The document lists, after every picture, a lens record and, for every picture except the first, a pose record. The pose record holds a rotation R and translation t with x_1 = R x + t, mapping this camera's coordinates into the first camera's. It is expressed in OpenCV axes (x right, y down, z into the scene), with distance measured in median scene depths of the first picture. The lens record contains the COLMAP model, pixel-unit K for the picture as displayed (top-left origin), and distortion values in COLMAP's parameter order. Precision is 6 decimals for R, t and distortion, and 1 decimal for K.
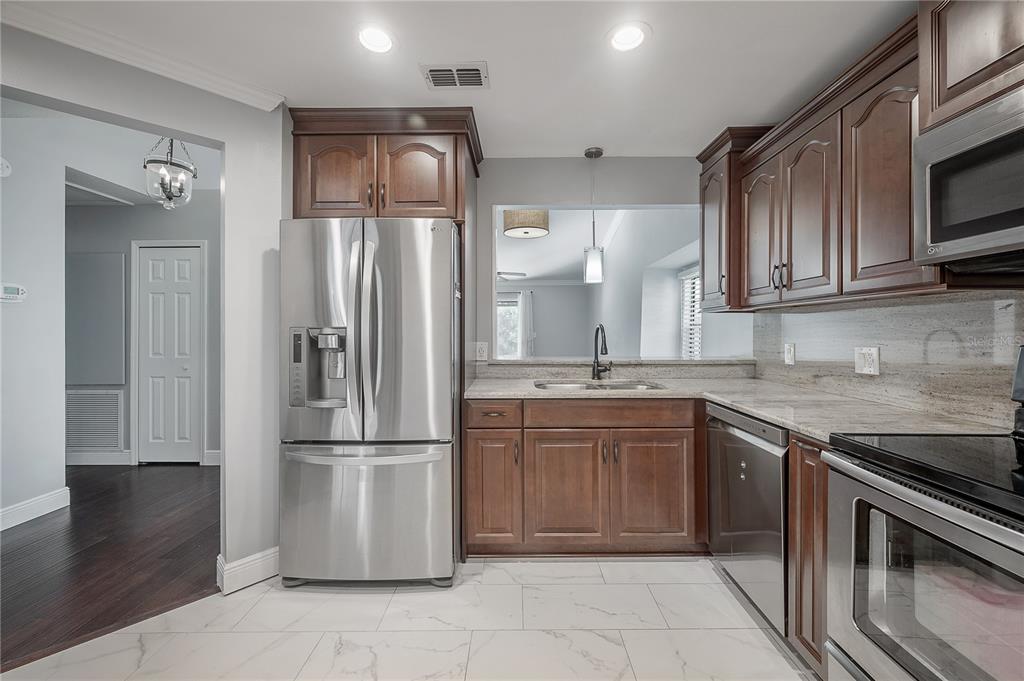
lens RADIAL K [[405.1, 0, 519.3], [0, 405.1, 330.0], [0, 0, 1]] dist [0.003319, -0.000463]
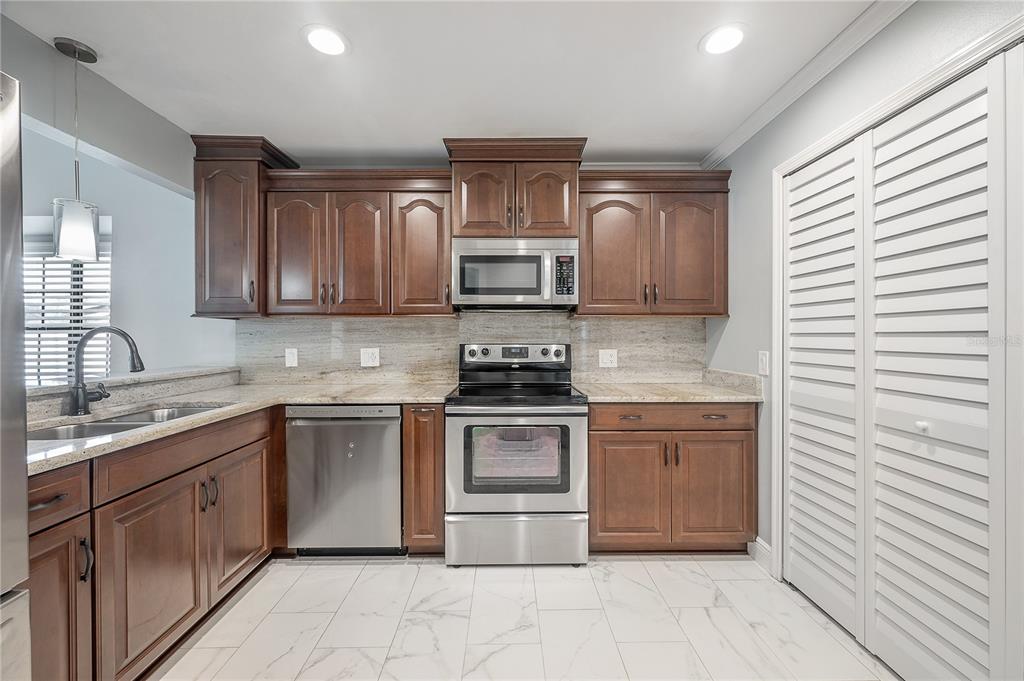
lens RADIAL K [[405.1, 0, 506.7], [0, 405.1, 339.1], [0, 0, 1]] dist [0.003319, -0.000463]
pose [[-0.000815, -0.001688, 0.999998, -0.544639], [-0.001472, 0.999997, 0.001686, 0.003896], [-0.999999, -0.001471, -0.000817, 0.421330]]
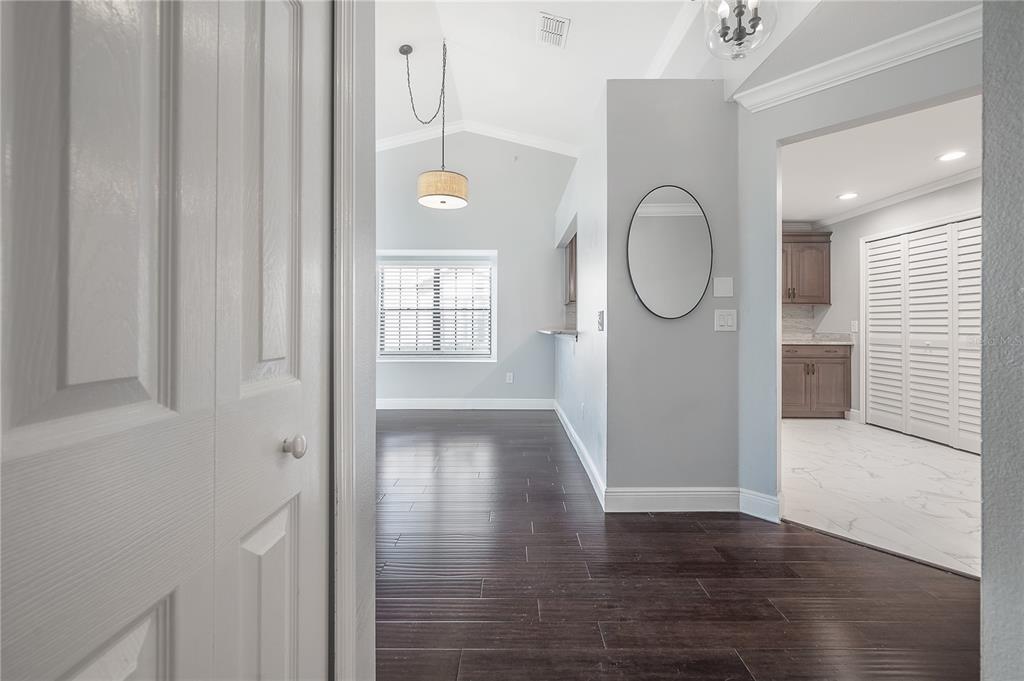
lens RADIAL K [[405.1, 0, 510.5], [0, 405.1, 321.5], [0, 0, 1]] dist [0.003319, -0.000463]
pose [[0.014539, 0.010528, 0.999839, -1.759146], [-0.007508, 0.999918, -0.010420, 0.076280], [-0.999866, -0.007356, 0.014616, 1.613337]]
